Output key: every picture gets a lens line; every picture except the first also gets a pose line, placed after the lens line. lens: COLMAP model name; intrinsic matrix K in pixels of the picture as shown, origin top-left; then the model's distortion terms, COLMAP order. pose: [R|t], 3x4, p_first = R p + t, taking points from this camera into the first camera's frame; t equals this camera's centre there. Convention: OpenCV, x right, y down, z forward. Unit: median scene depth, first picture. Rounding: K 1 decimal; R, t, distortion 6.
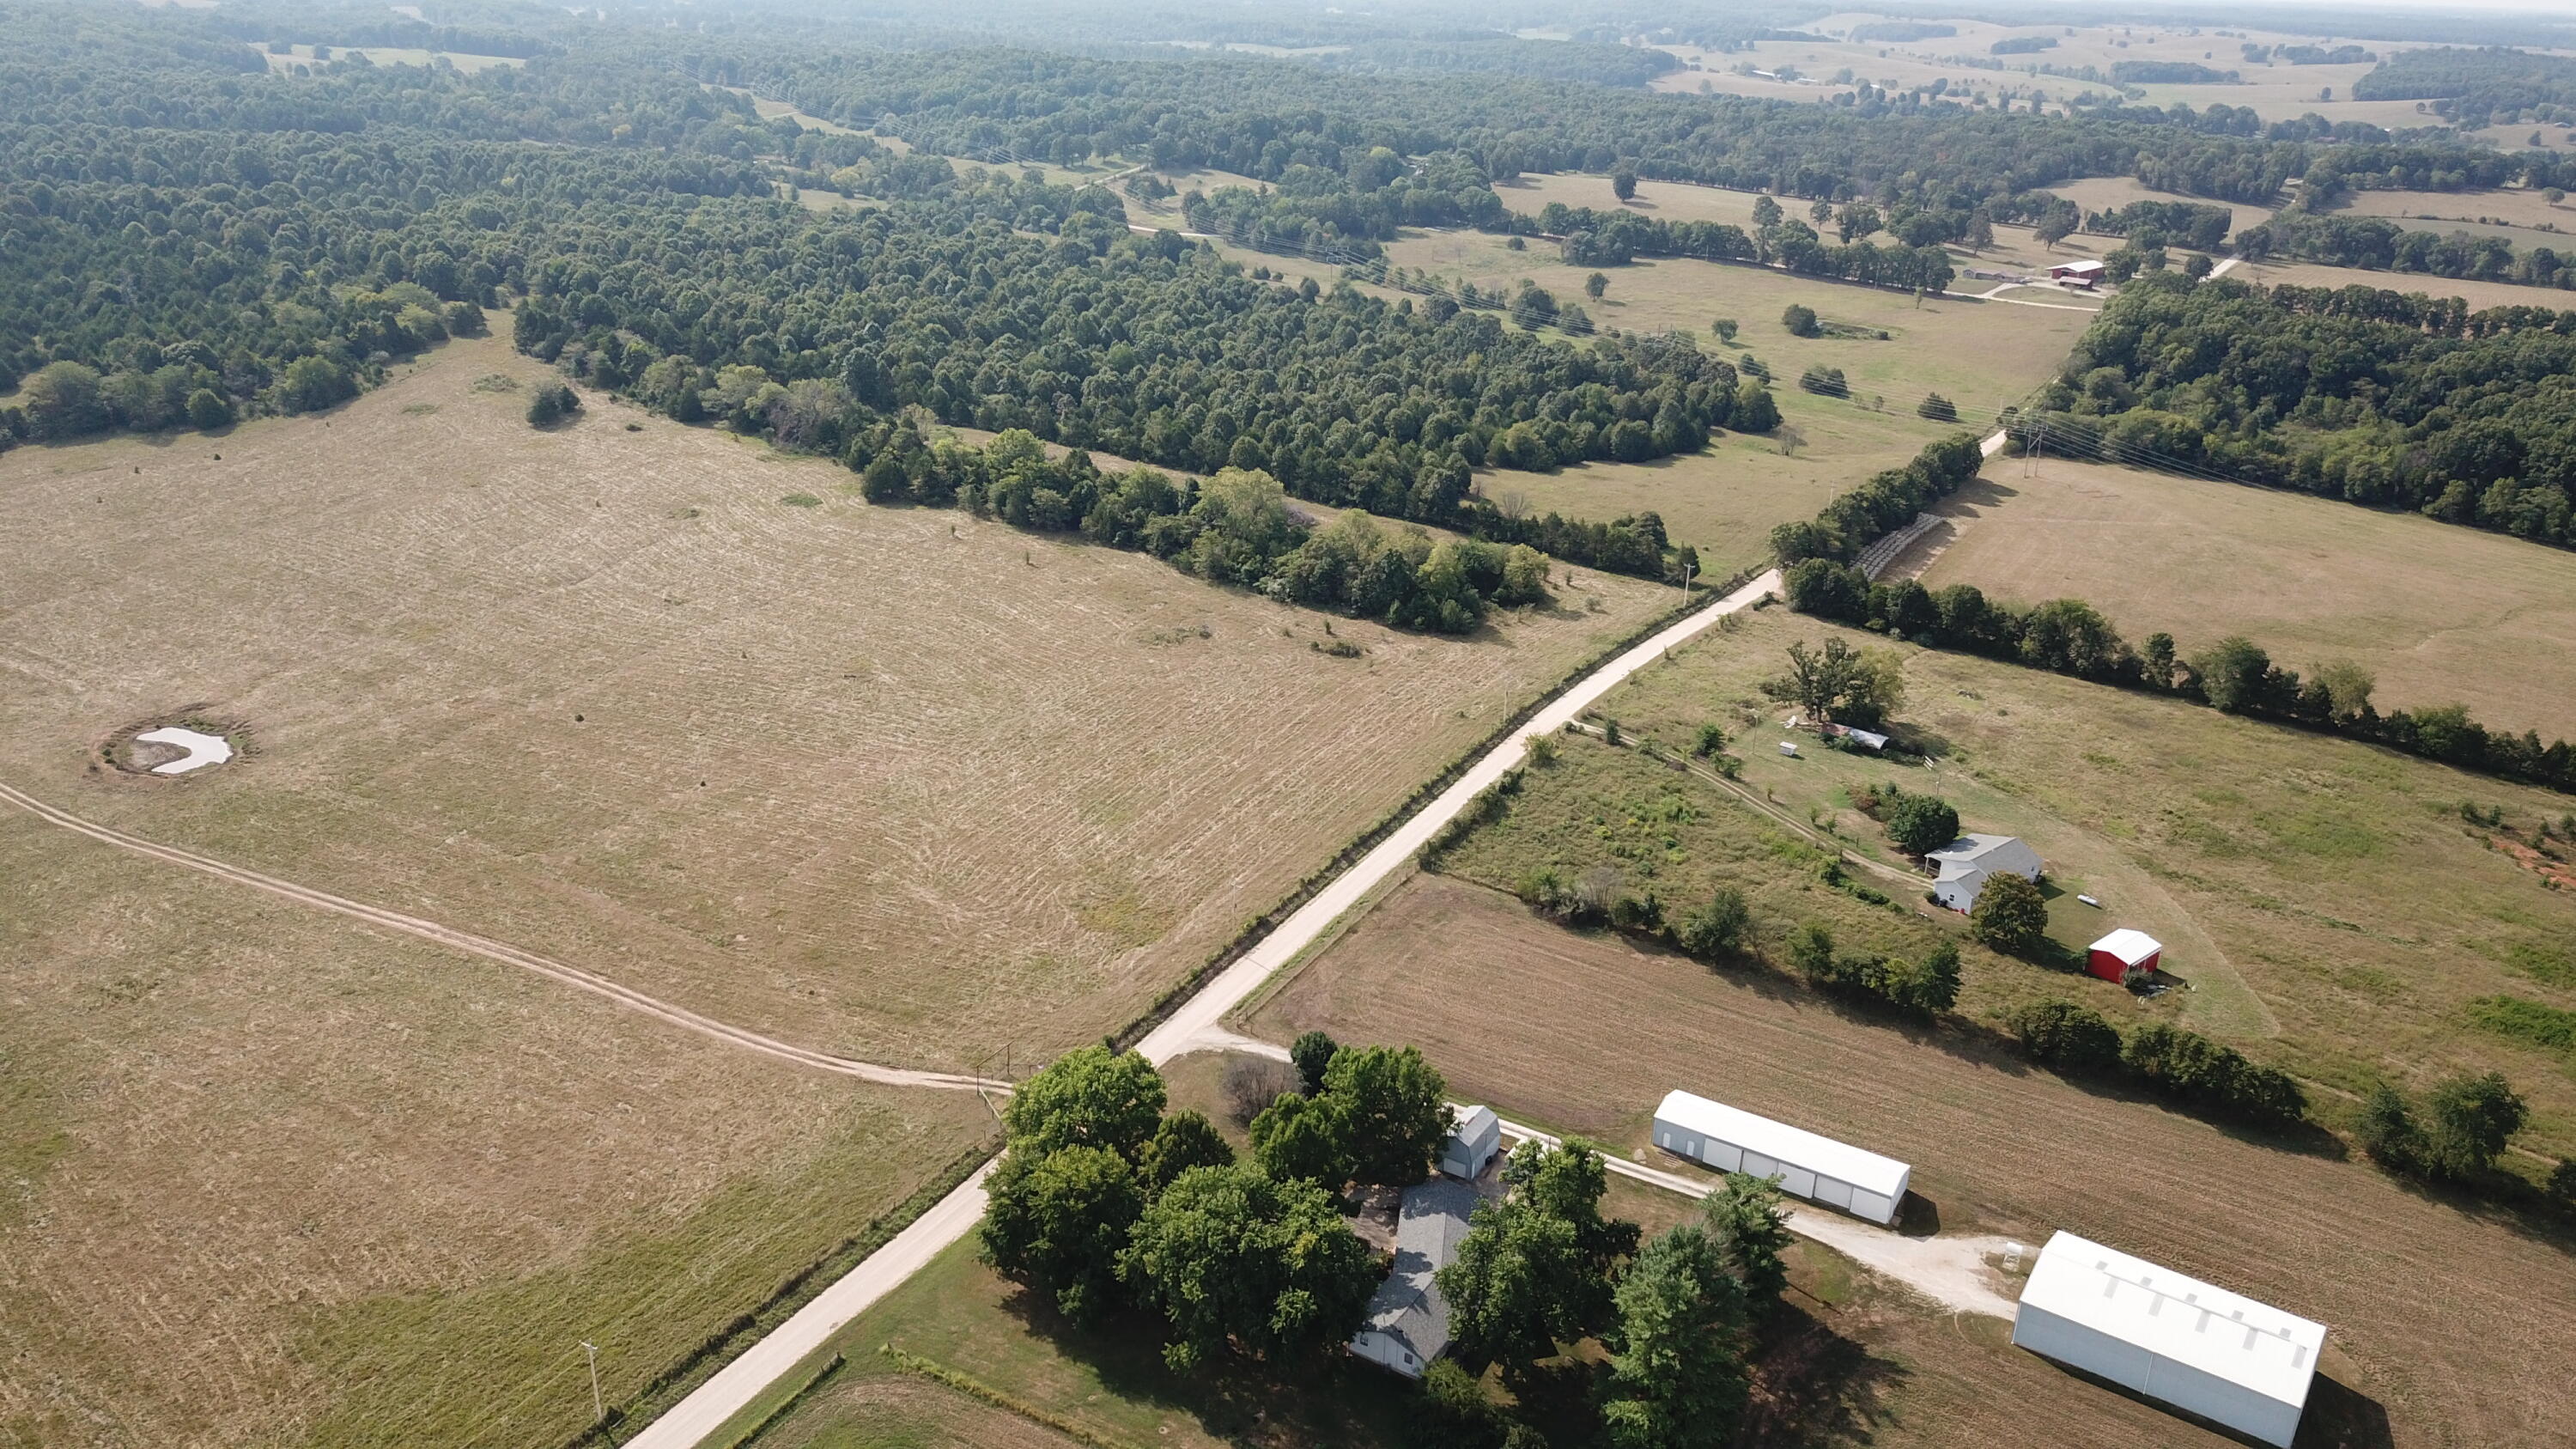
lens RADIAL K [[1974.8, 0, 1289.5], [0, 1974.8, 736.3], [0, 0, 1]] dist [0.000163, 0.015590]
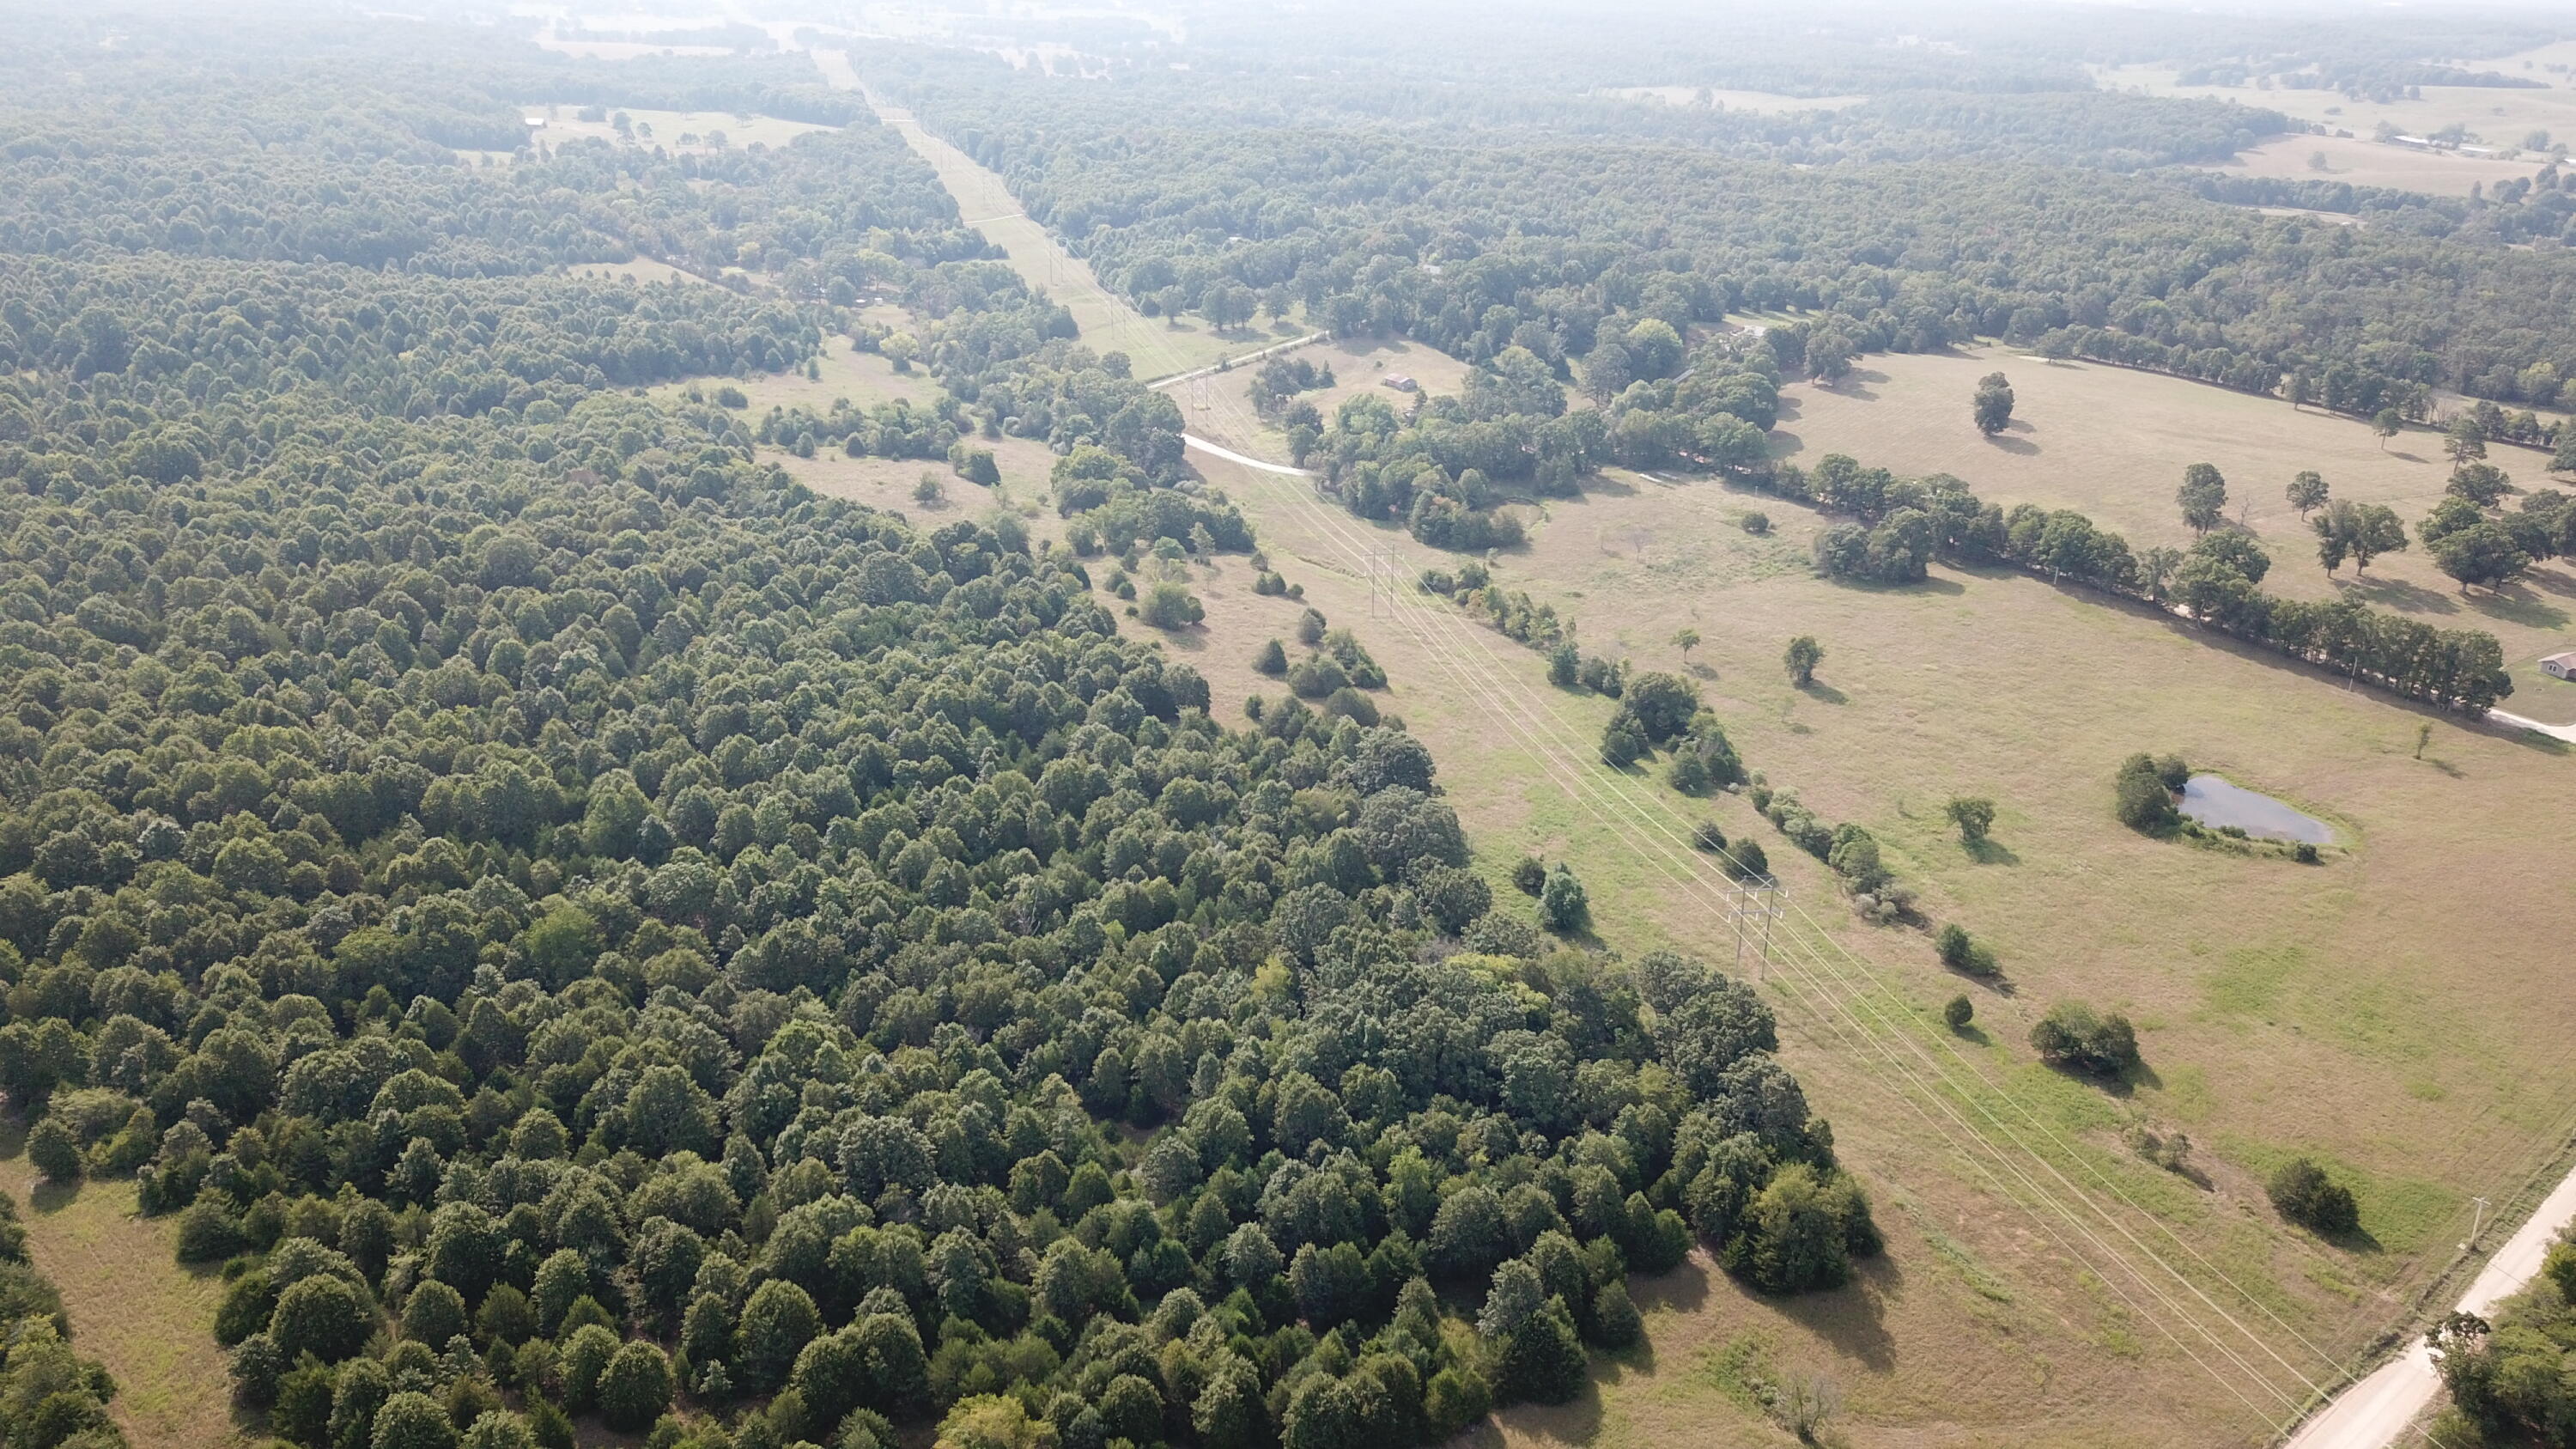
lens RADIAL K [[1974.8, 0, 1289.5], [0, 1974.8, 736.3], [0, 0, 1]] dist [0.000163, 0.015590]
pose [[0.954816, 0.099745, -0.279961, 0.187356], [-0.100715, 0.994855, 0.010955, -0.209200], [0.279614, 0.017736, 0.959949, 0.429857]]
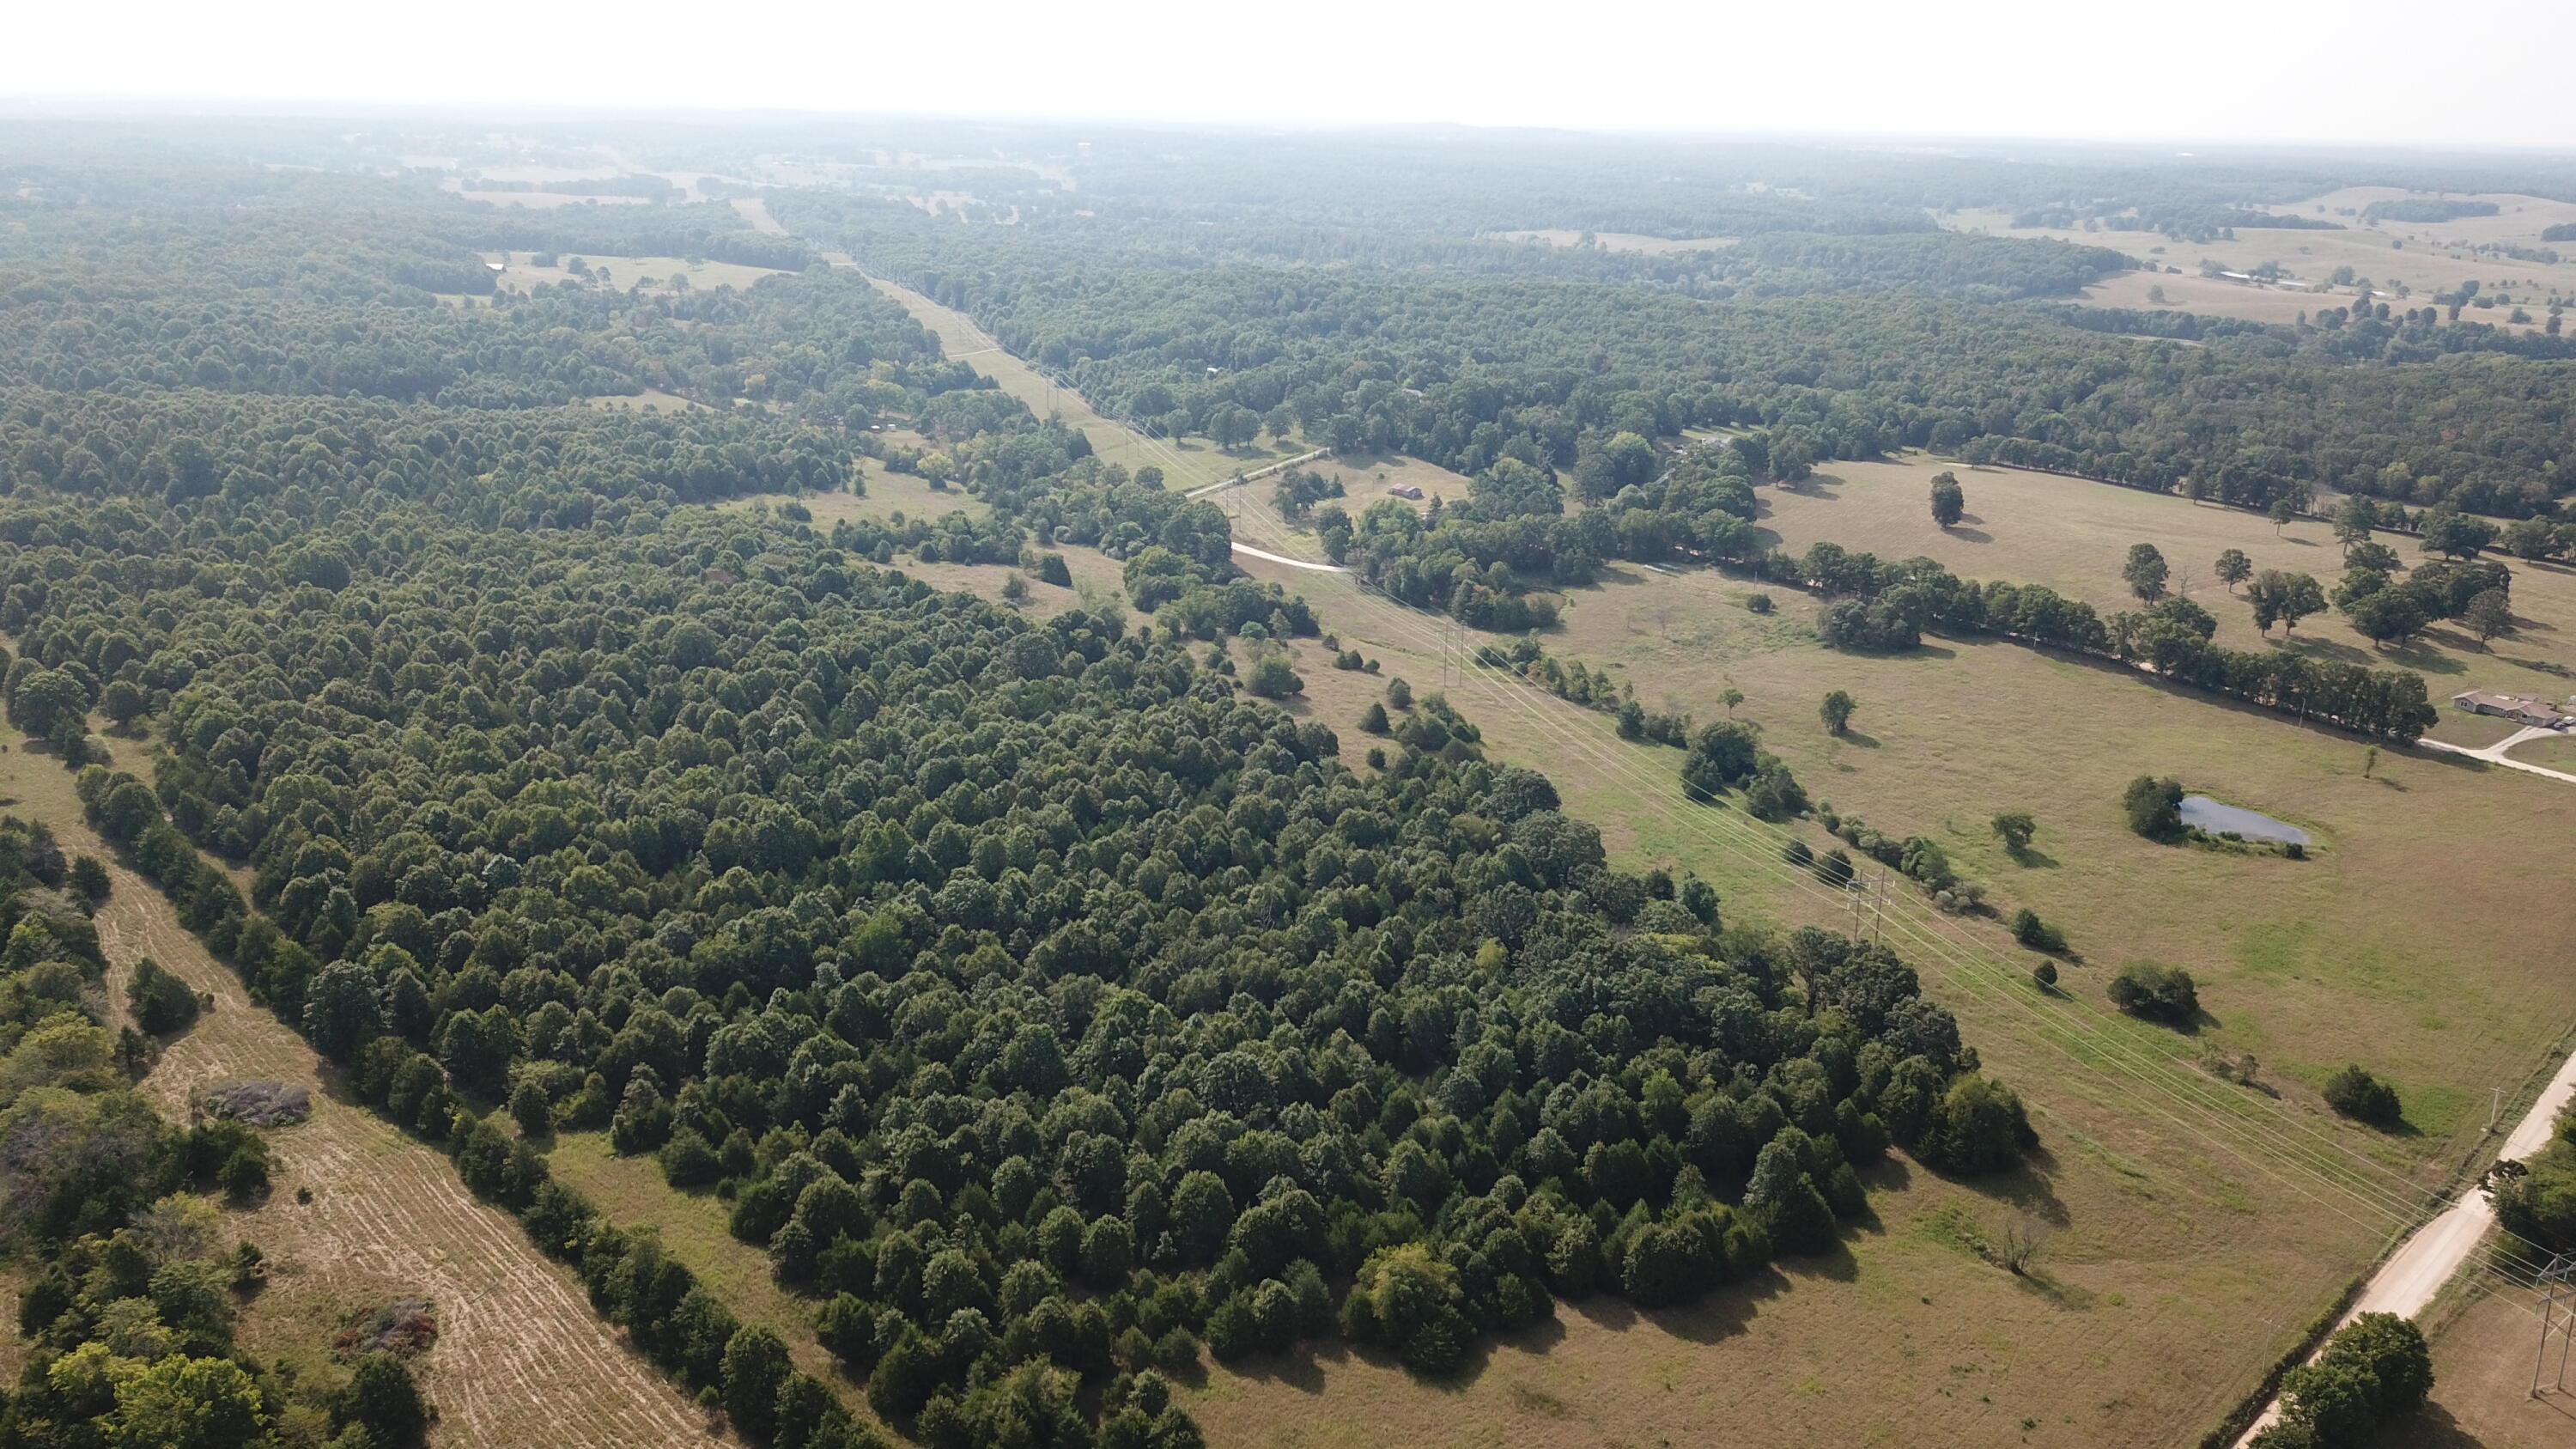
lens RADIAL K [[1974.8, 0, 1289.5], [0, 1974.8, 736.3], [0, 0, 1]] dist [0.000163, 0.015590]
pose [[0.974334, 0.058363, -0.217410, 0.128933], [-0.073816, 0.995239, -0.063642, -0.174261], [0.212661, 0.078057, 0.974003, 0.338308]]
